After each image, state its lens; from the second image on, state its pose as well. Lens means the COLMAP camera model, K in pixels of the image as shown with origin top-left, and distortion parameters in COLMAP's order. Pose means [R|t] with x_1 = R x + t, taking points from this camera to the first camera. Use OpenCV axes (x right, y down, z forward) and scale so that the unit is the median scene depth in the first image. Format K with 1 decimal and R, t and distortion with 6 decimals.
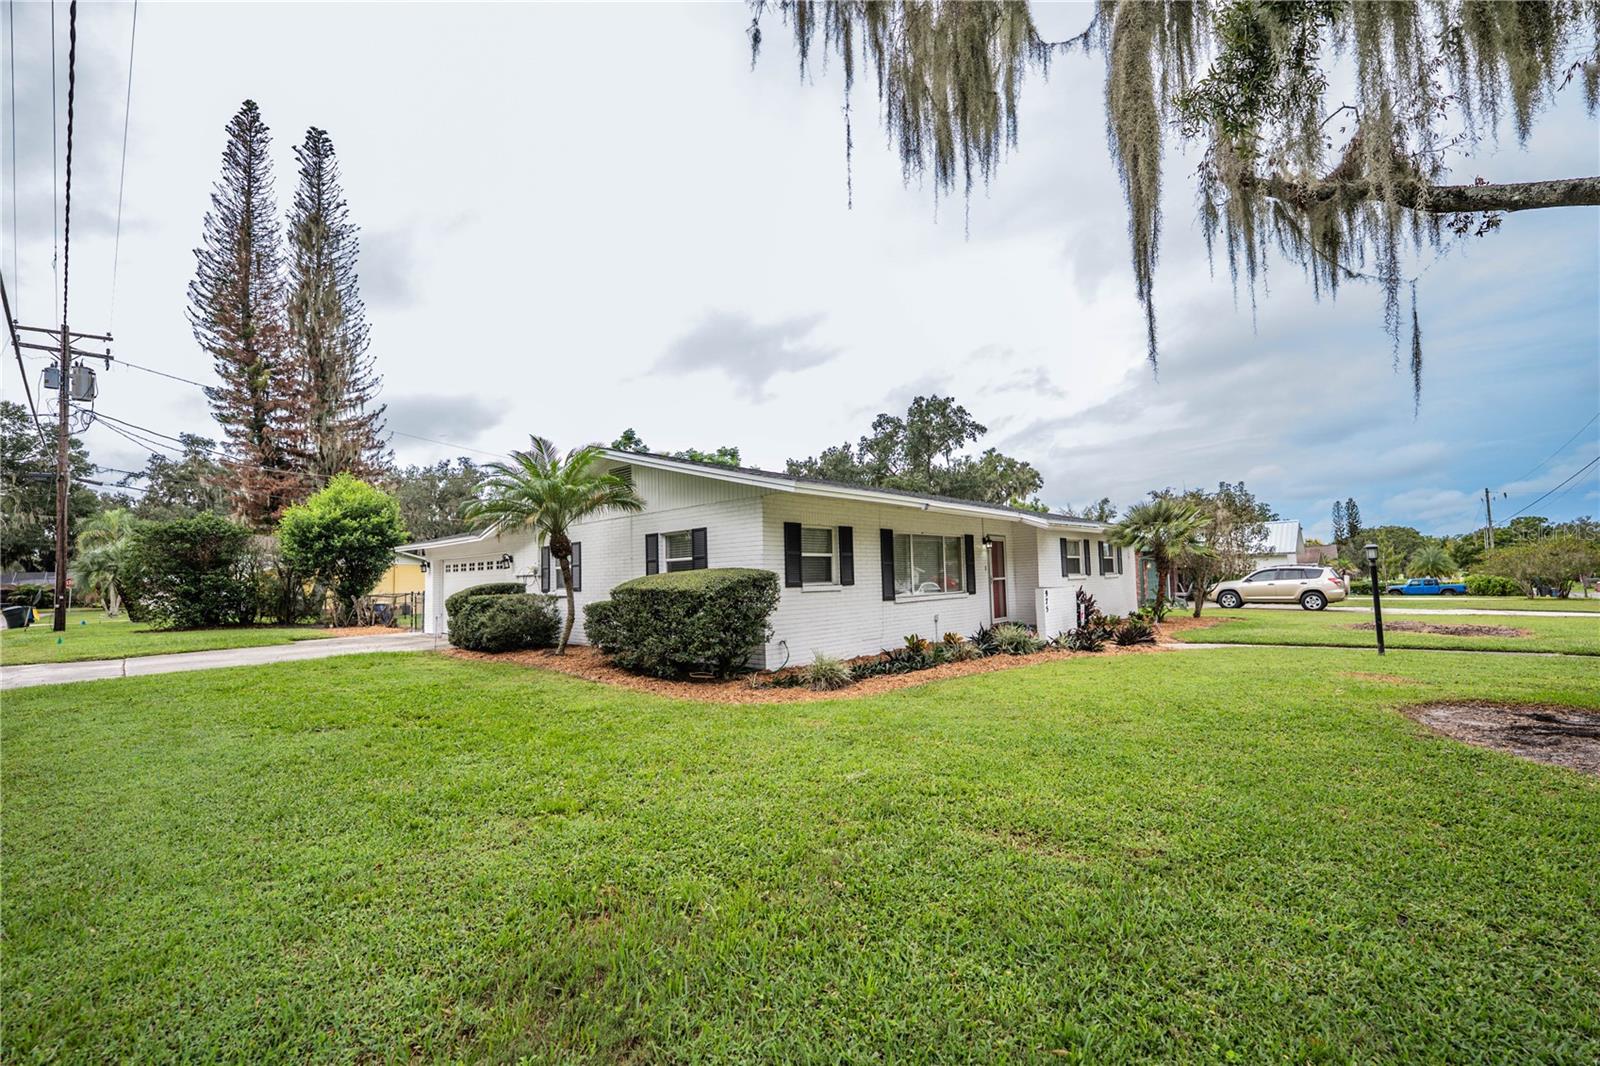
lens RADIAL K [[641.6, 0, 804.2], [0, 641.6, 538.5], [0, 0, 1]] dist [-0.011779, -0.000092]
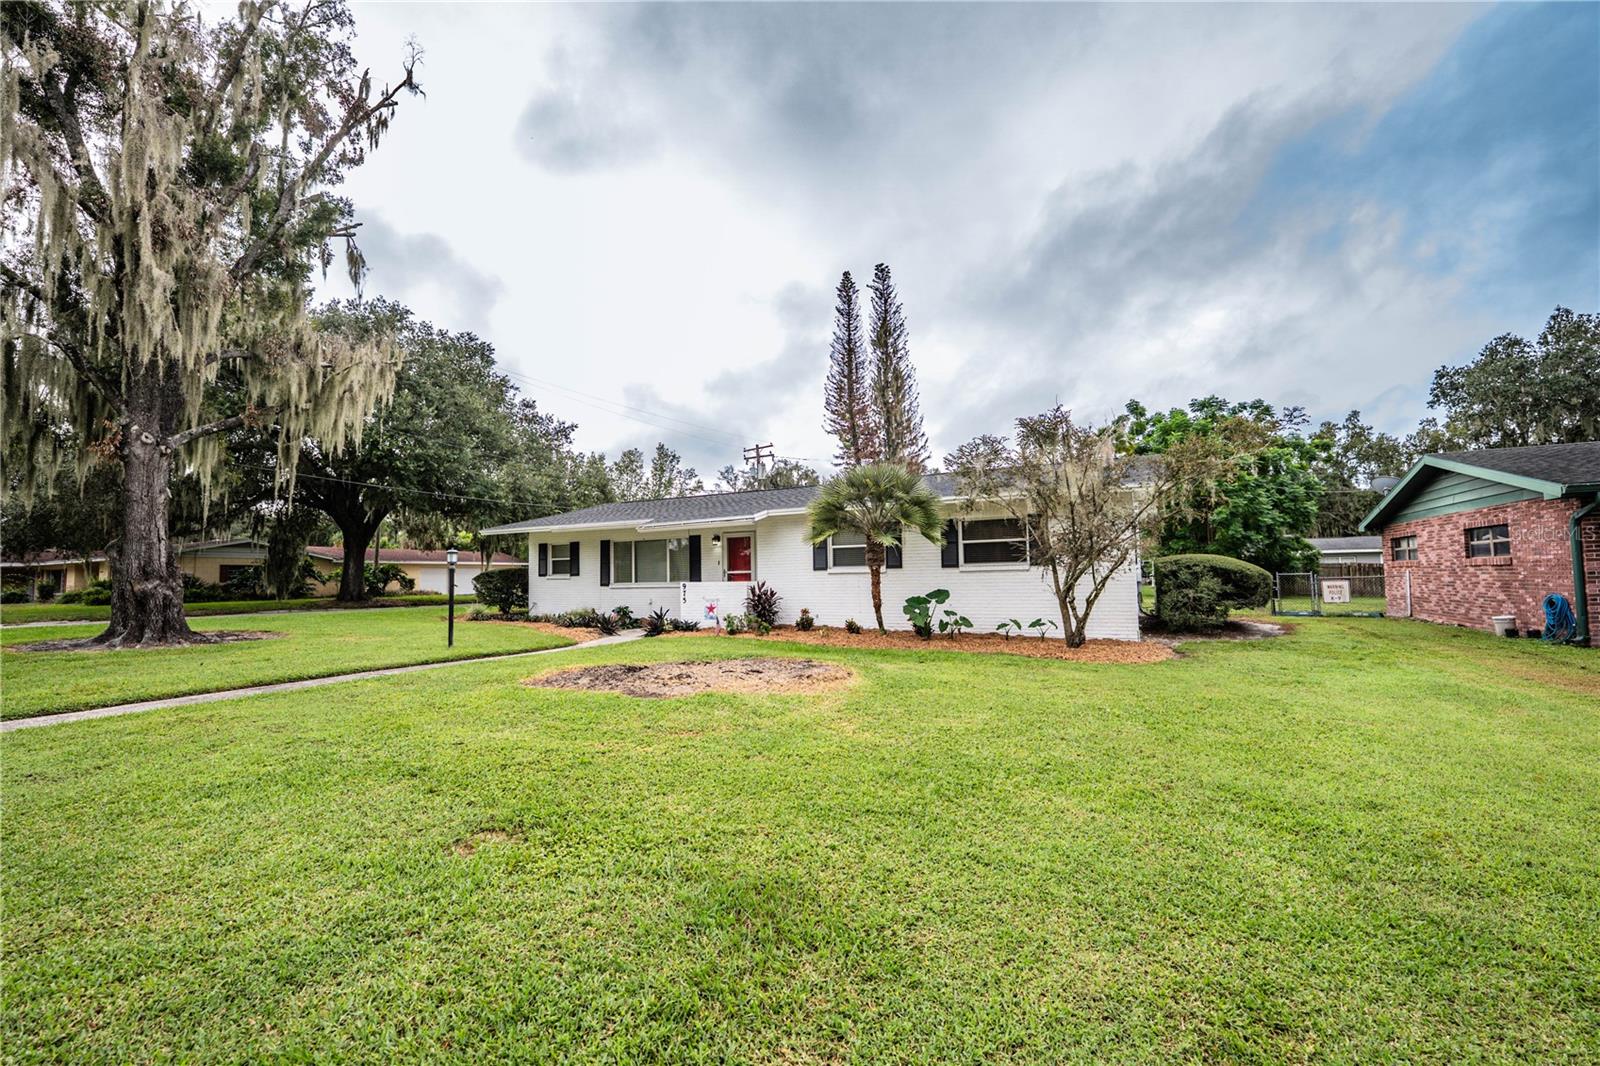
lens RADIAL K [[641.6, 0, 804.2], [0, 641.6, 538.5], [0, 0, 1]] dist [-0.011779, -0.000092]
pose [[0.354430, -0.047789, -0.933861, 1.541807], [0.071058, 0.997182, -0.024061, 0.046320], [0.932379, -0.057830, 0.356827, 0.745387]]
